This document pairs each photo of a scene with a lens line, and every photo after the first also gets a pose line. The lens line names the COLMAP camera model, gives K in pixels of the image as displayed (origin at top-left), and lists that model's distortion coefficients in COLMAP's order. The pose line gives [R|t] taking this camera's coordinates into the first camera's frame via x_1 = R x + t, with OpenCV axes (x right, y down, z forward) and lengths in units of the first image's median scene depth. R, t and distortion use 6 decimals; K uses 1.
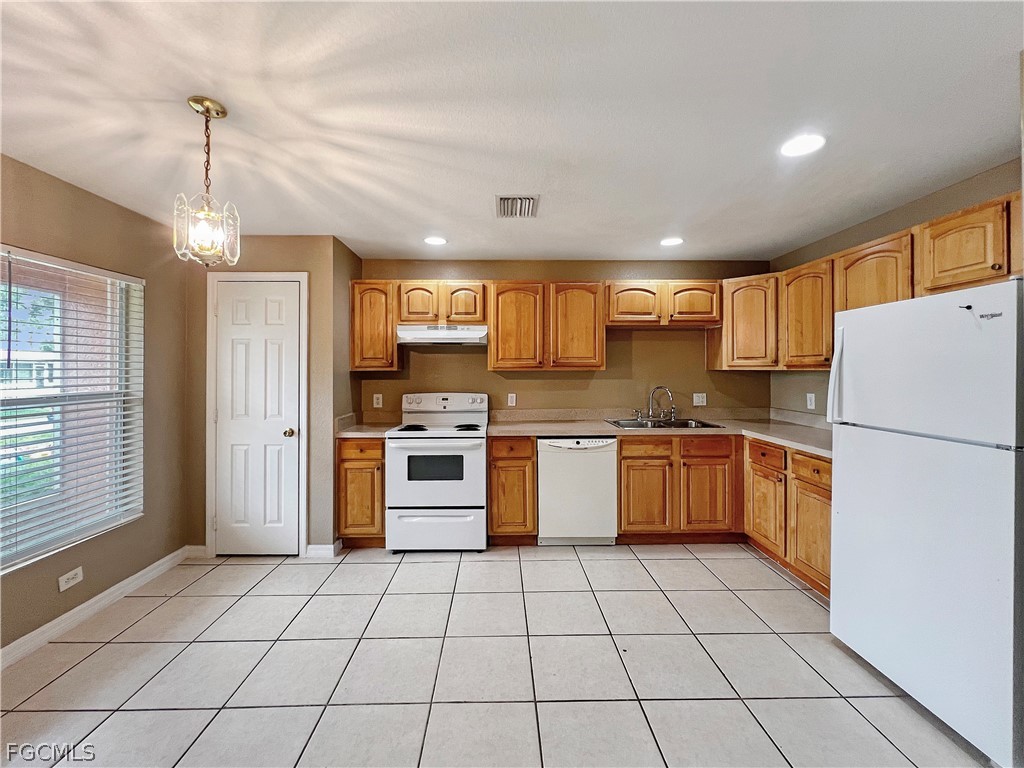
lens RADIAL K [[415.4, 0, 511.4], [0, 415.4, 370.3], [0, 0, 1]] dist [-0.004160, 0.000134]
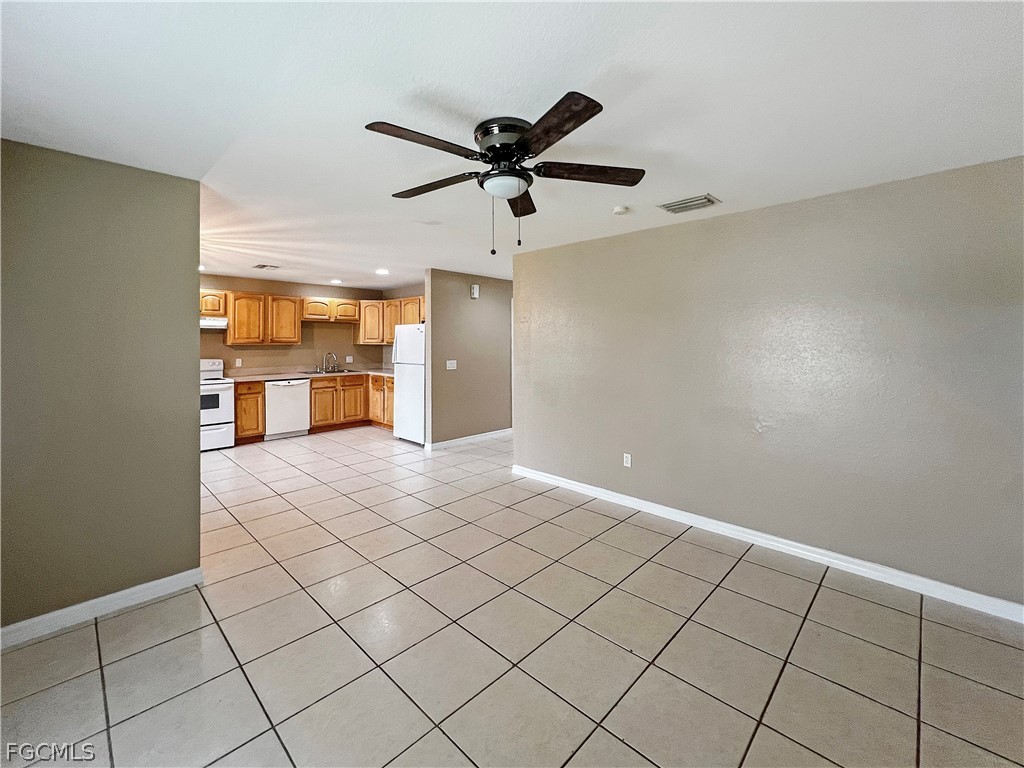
lens RADIAL K [[415.4, 0, 494.0], [0, 415.4, 344.3], [0, 0, 1]] dist [-0.004160, 0.000134]
pose [[0.721804, -0.002112, 0.692095, -0.477708], [-0.003511, 0.999971, 0.006713, -0.018557], [-0.692089, -0.007276, 0.721776, -1.032278]]
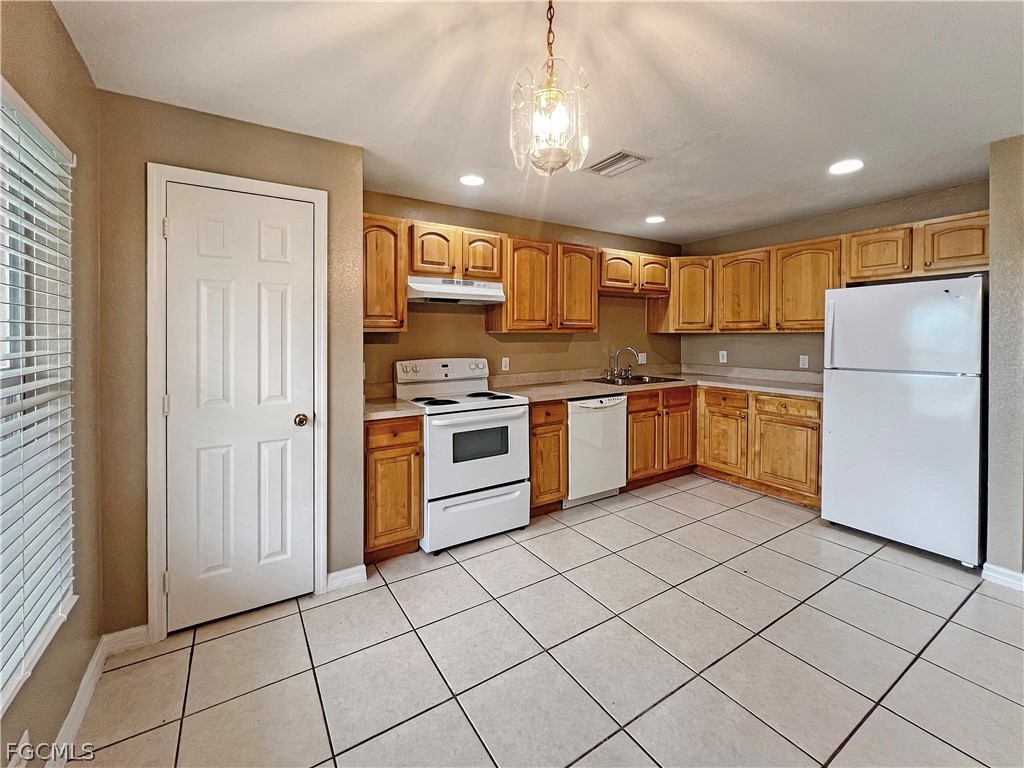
lens RADIAL K [[415.4, 0, 497.5], [0, 415.4, 341.8], [0, 0, 1]] dist [-0.004160, 0.000134]
pose [[0.866002, -0.006974, 0.499992, -0.574010], [0.001083, 0.999927, 0.012072, 0.011369], [-0.500039, -0.009912, 0.865946, 0.230460]]
